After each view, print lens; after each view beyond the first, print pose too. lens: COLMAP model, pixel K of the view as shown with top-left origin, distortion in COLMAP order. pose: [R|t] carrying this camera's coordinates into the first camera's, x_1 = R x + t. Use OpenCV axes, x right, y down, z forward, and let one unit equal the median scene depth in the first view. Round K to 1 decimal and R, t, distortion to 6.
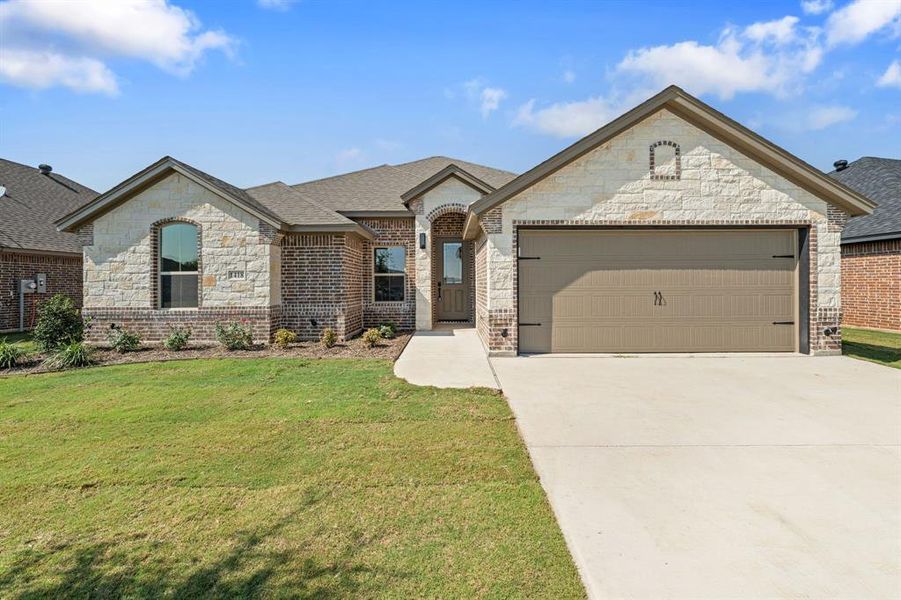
lens RADIAL K [[370.1, 0, 451.8], [0, 370.1, 286.1], [0, 0, 1]] dist [-0.000581, -0.000069]
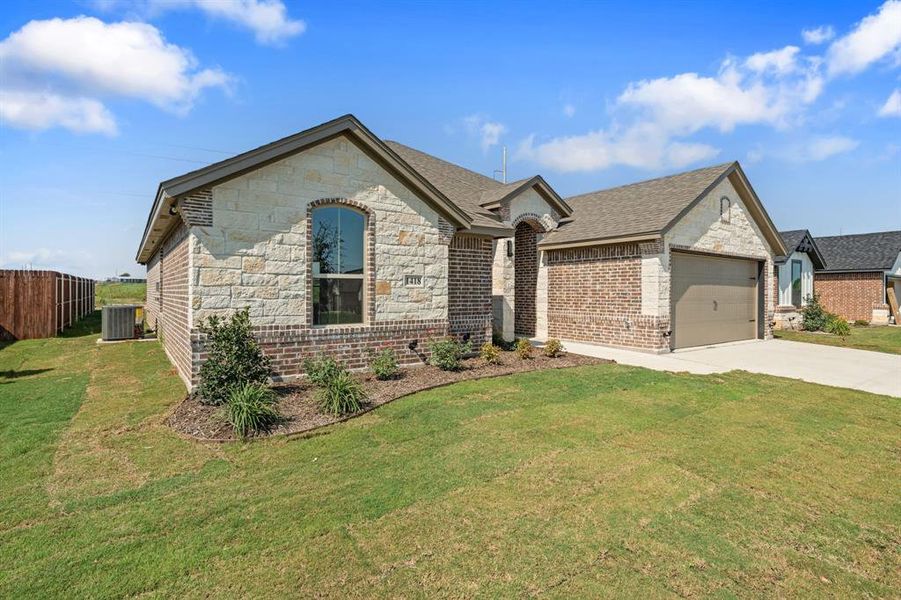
lens RADIAL K [[454.3, 0, 451.4], [0, 454.3, 292.6], [0, 0, 1]] dist [0.000743, 0.000061]
pose [[0.808776, 0.009034, 0.588047, -1.094282], [-0.006980, 0.999959, -0.005762, 0.000757], [-0.588075, 0.000555, 0.808806, 0.159974]]
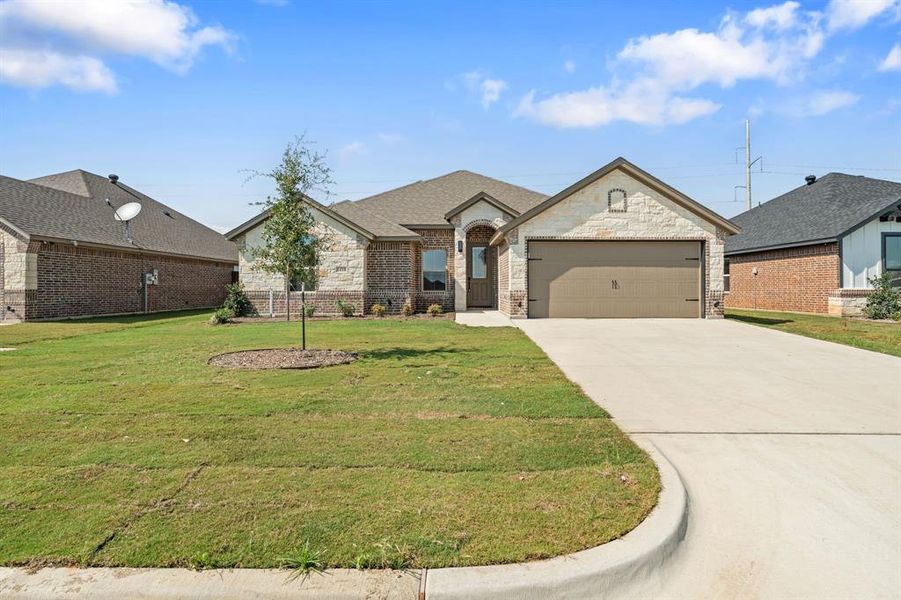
lens RADIAL K [[454.3, 0, 451.4], [0, 454.3, 292.6], [0, 0, 1]] dist [0.000743, 0.000061]
pose [[0.999987, 0.004545, -0.002475, -0.129927], [-0.004543, 0.999989, 0.000932, 0.060218], [0.002480, -0.000921, 0.999997, -0.847520]]
